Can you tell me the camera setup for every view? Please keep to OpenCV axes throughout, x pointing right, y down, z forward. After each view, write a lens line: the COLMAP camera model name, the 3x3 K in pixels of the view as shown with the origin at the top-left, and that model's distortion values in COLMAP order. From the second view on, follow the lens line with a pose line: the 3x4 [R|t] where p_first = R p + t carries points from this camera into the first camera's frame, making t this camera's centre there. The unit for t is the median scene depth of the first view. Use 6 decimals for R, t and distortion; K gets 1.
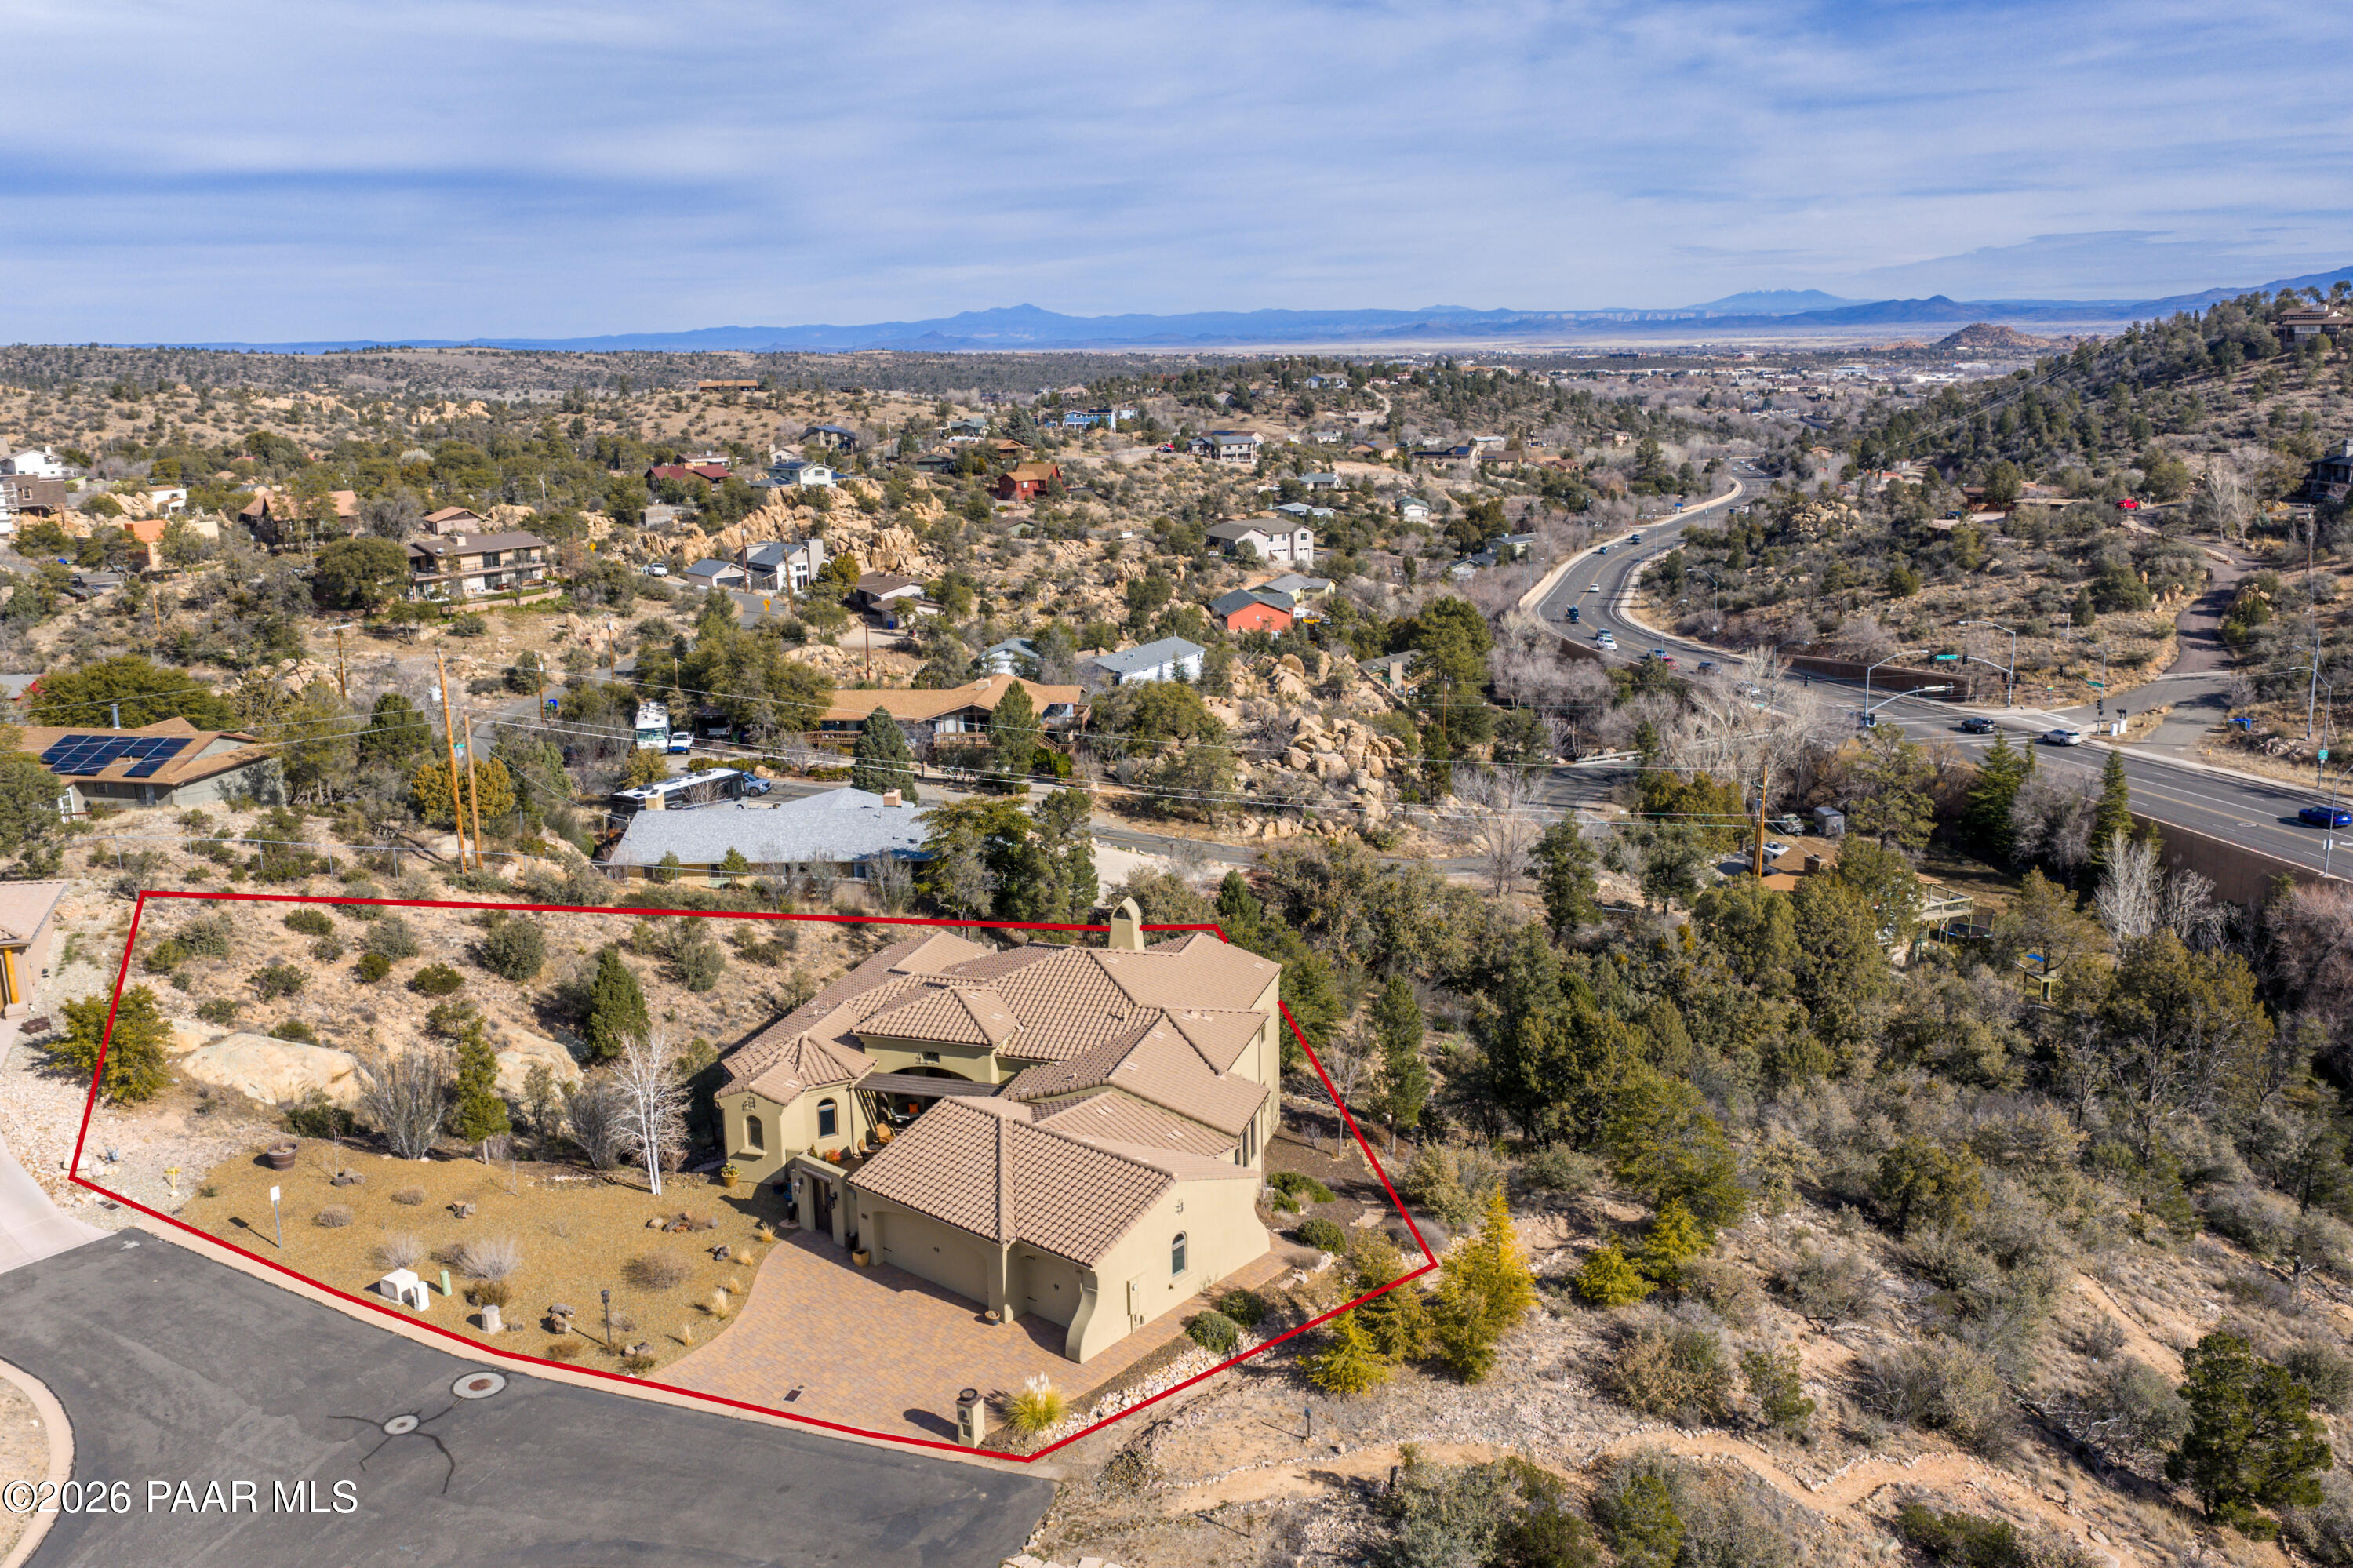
lens RADIAL K [[1918.8, 0, 1176.5], [0, 1918.8, 784.0], [0, 0, 1]] dist [0.038009, -0.074089]
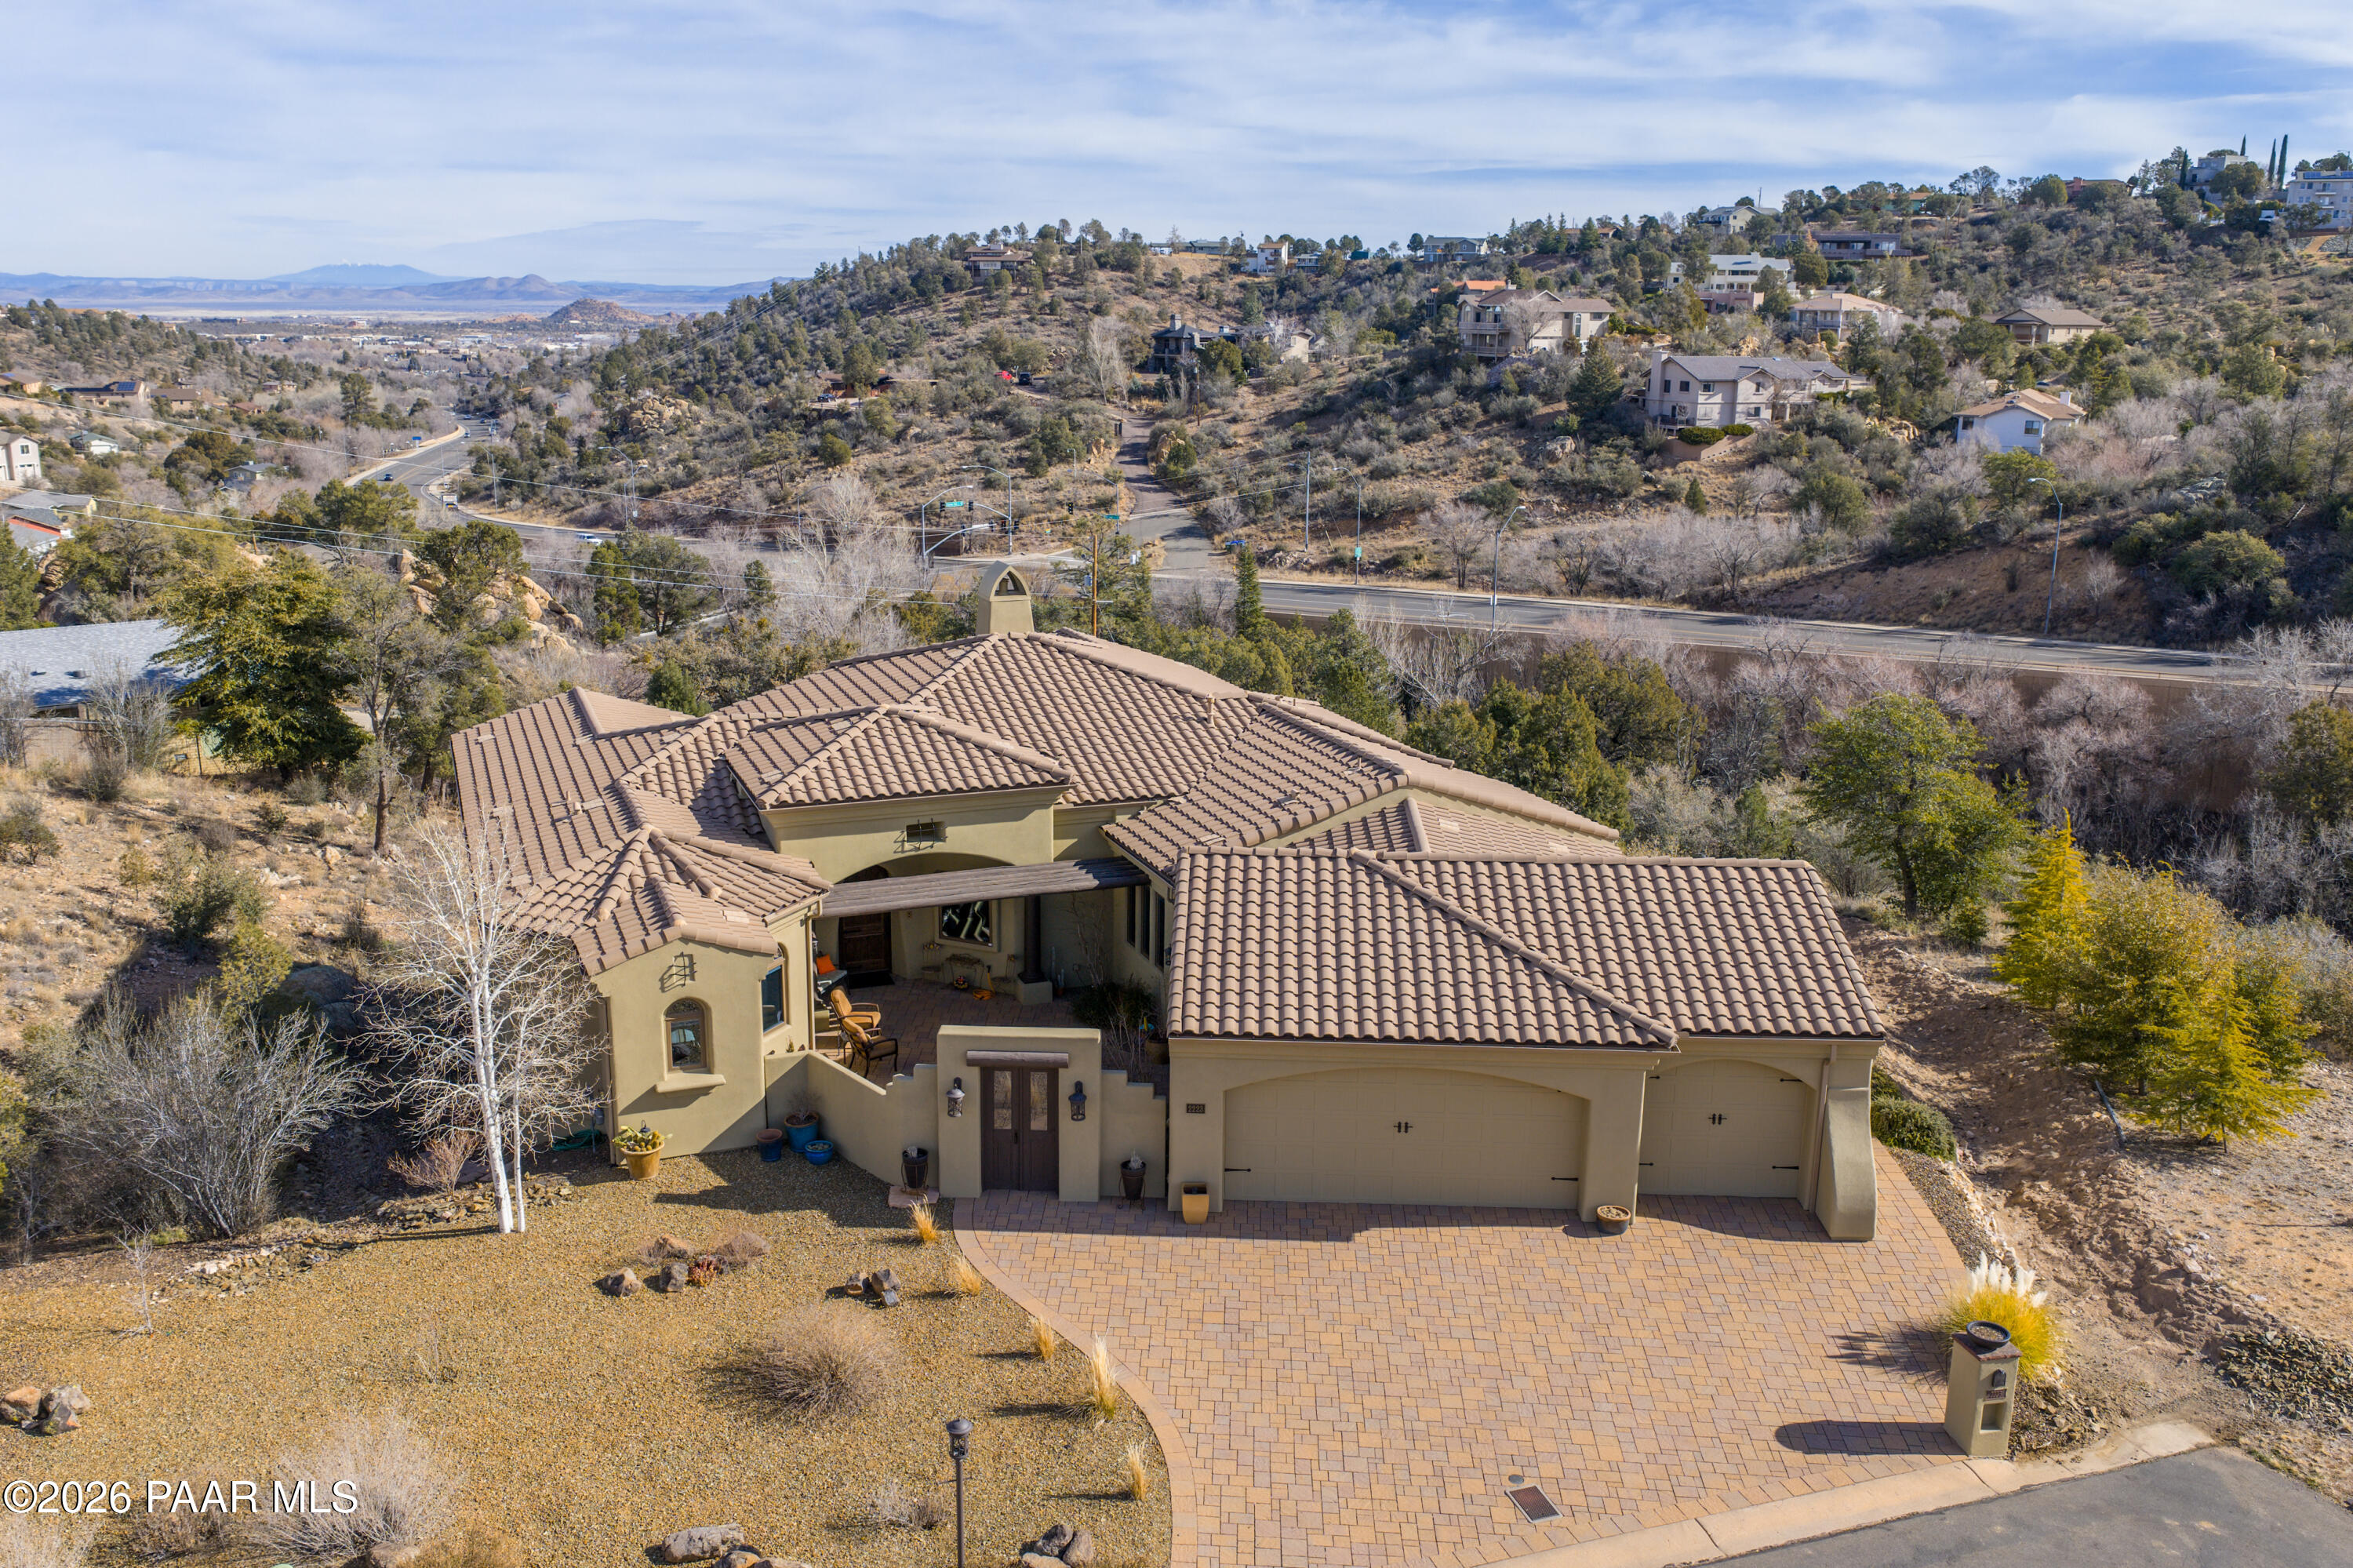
lens RADIAL K [[1933.8, 0, 1178.3], [0, 1933.8, 781.0], [0, 0, 1]] dist [0.027529, -0.056837]
pose [[0.781821, -0.124283, 0.610991, -0.105484], [0.117712, 0.991732, 0.051106, 0.031103], [-0.612291, 0.031965, 0.789986, 0.159305]]
